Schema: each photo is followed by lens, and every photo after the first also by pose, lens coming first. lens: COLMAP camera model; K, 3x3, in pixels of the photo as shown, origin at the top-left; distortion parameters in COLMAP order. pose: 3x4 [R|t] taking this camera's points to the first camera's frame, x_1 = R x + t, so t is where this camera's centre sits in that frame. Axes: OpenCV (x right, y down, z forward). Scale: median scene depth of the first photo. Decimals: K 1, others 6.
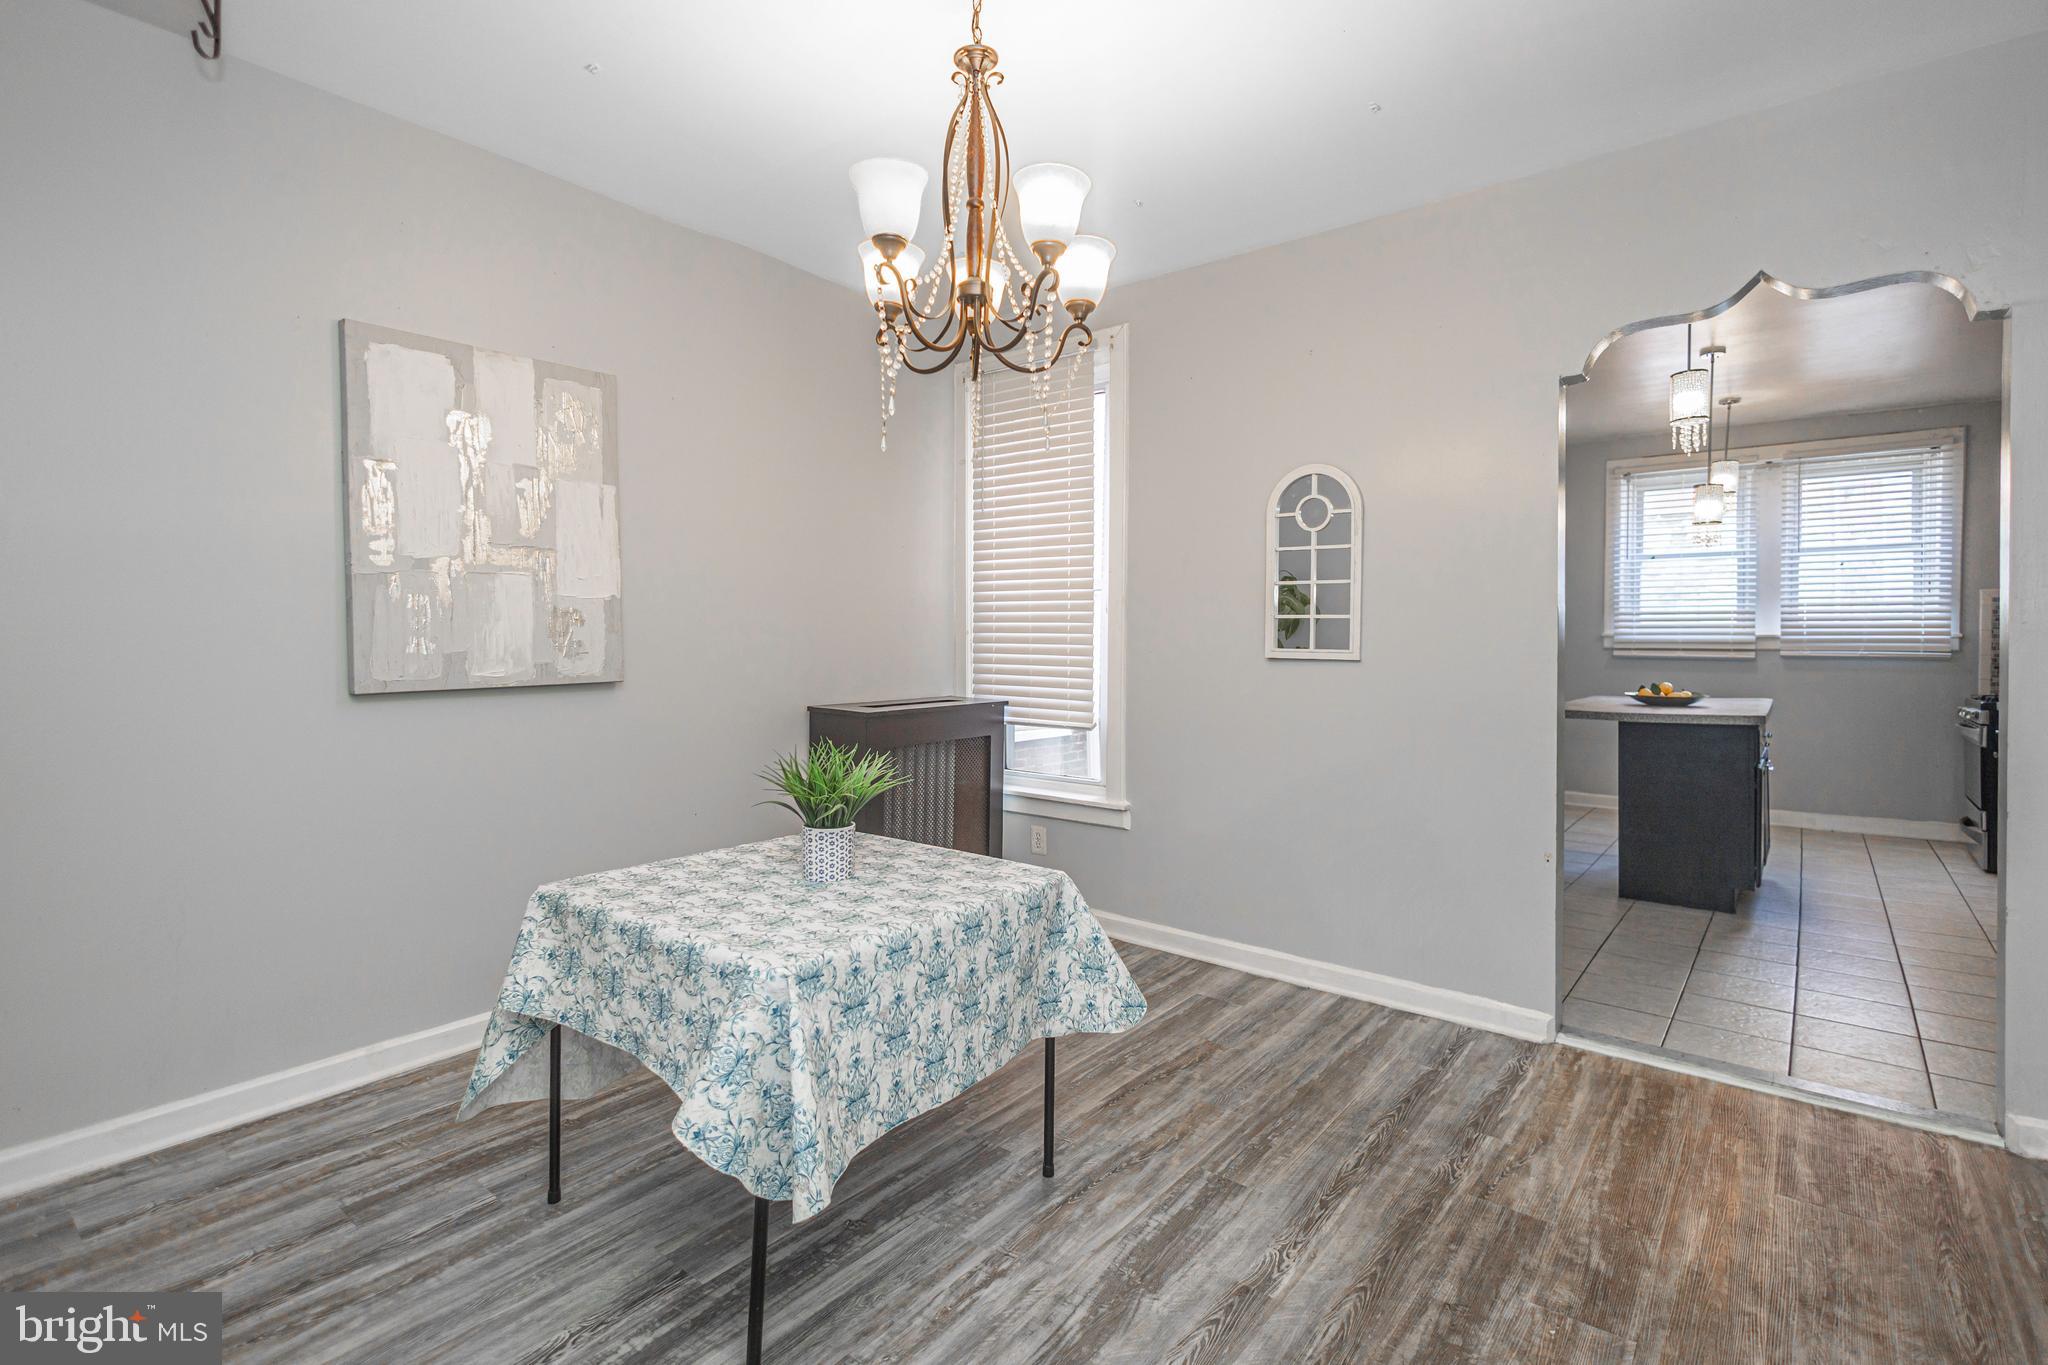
lens RADIAL K [[960.3, 0, 1027.0], [0, 960.3, 631.7], [0, 0, 1]] dist [0.011755, -0.003008]
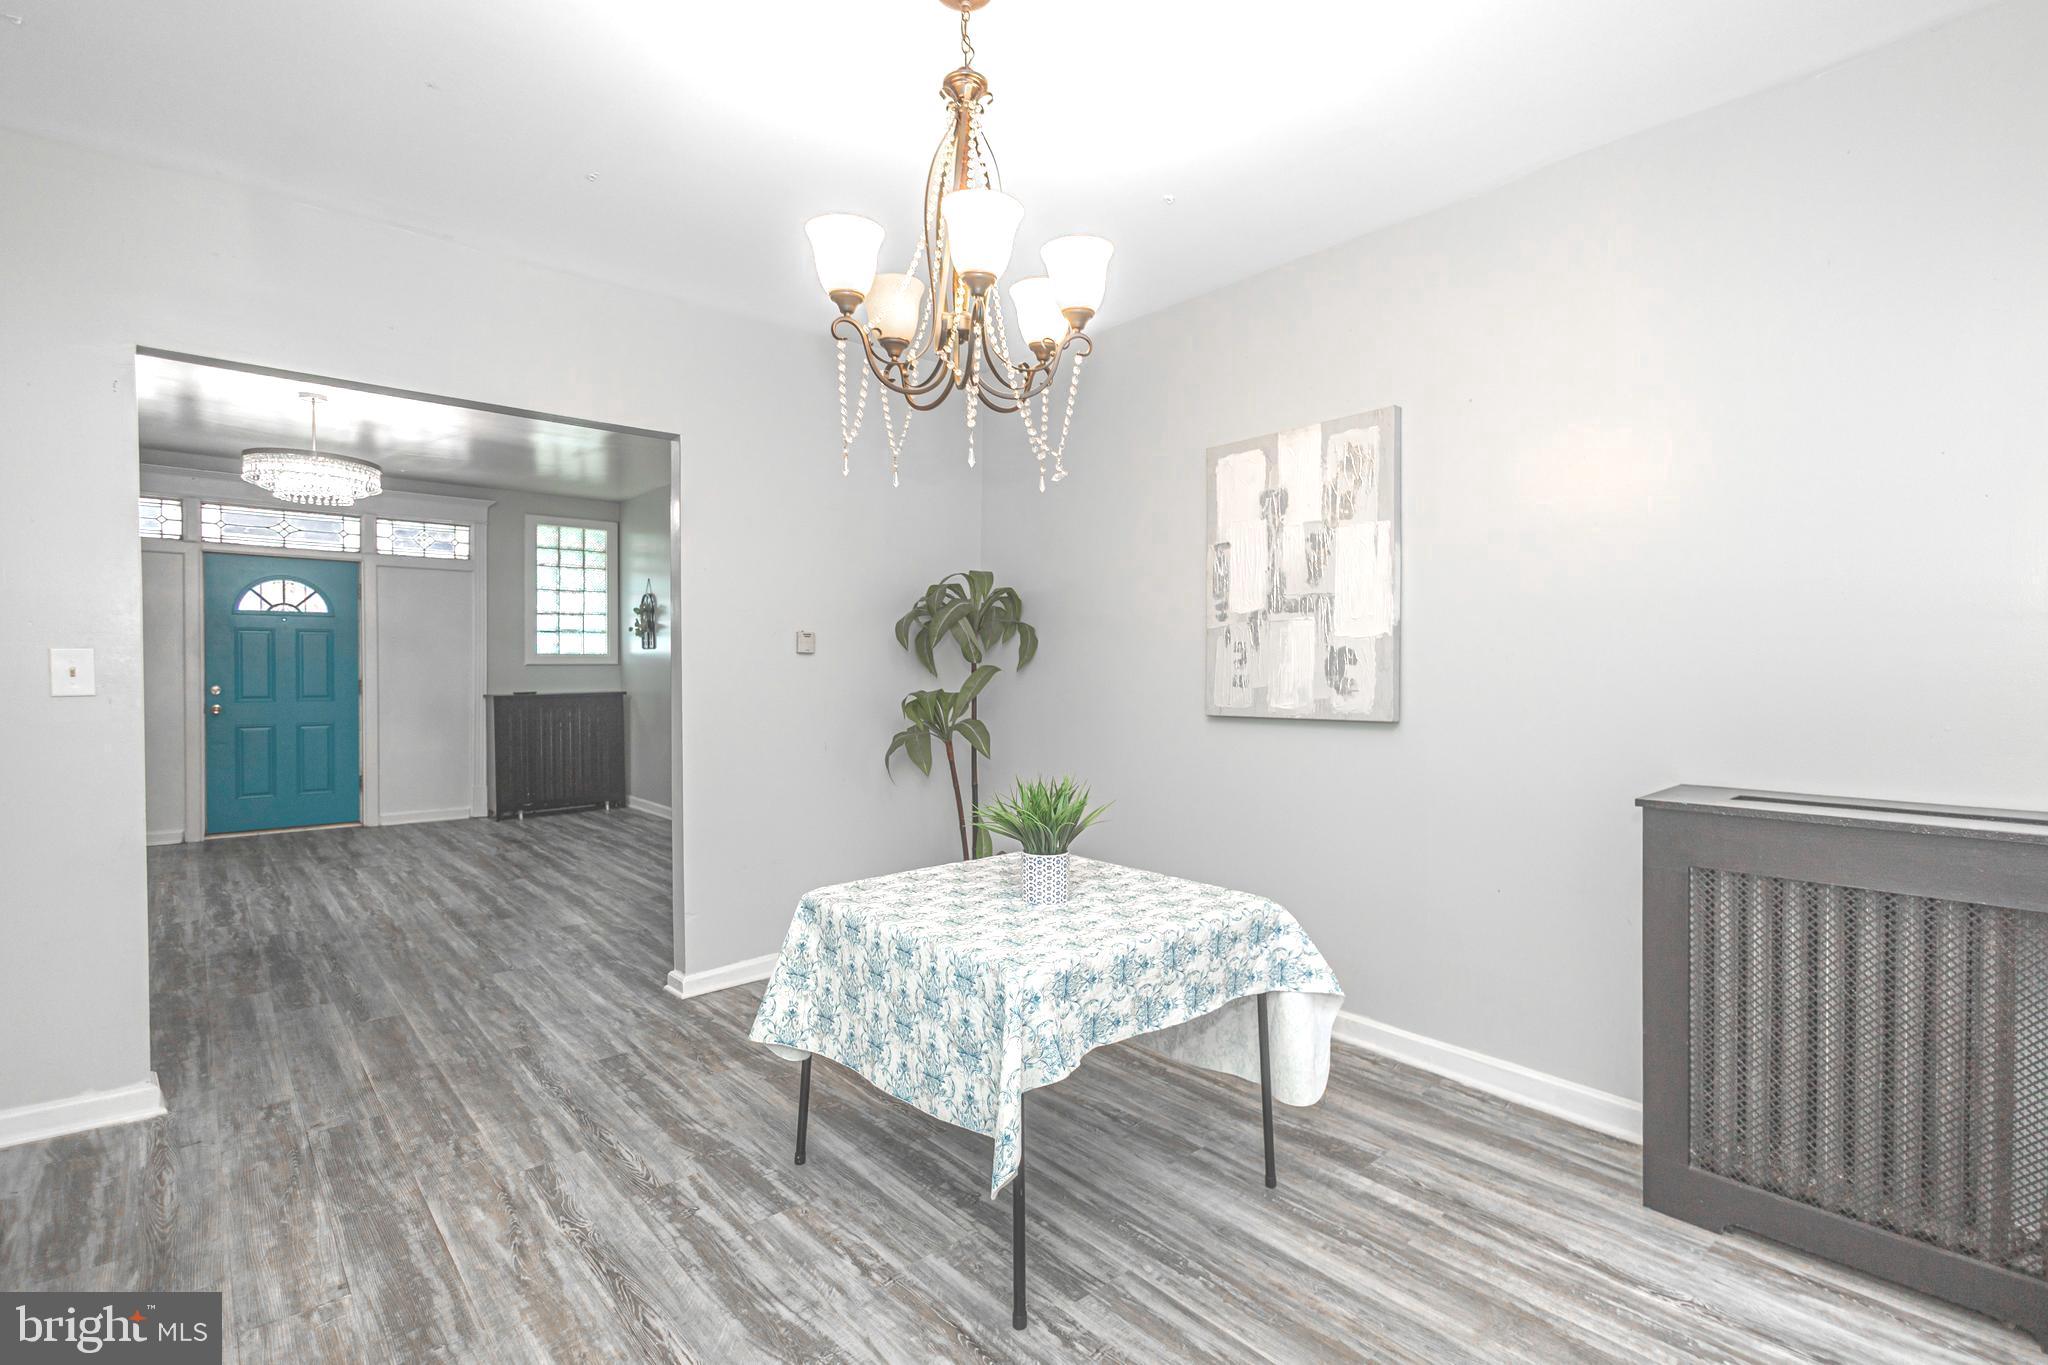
lens RADIAL K [[960.3, 0, 1034.6], [0, 960.3, 676.9], [0, 0, 1]] dist [0.011755, -0.003008]
pose [[-0.169825, 0.005259, -0.985460, 0.927921], [0.000673, 0.999986, 0.005220, 0.001910], [0.985474, 0.000223, -0.169826, 1.281806]]
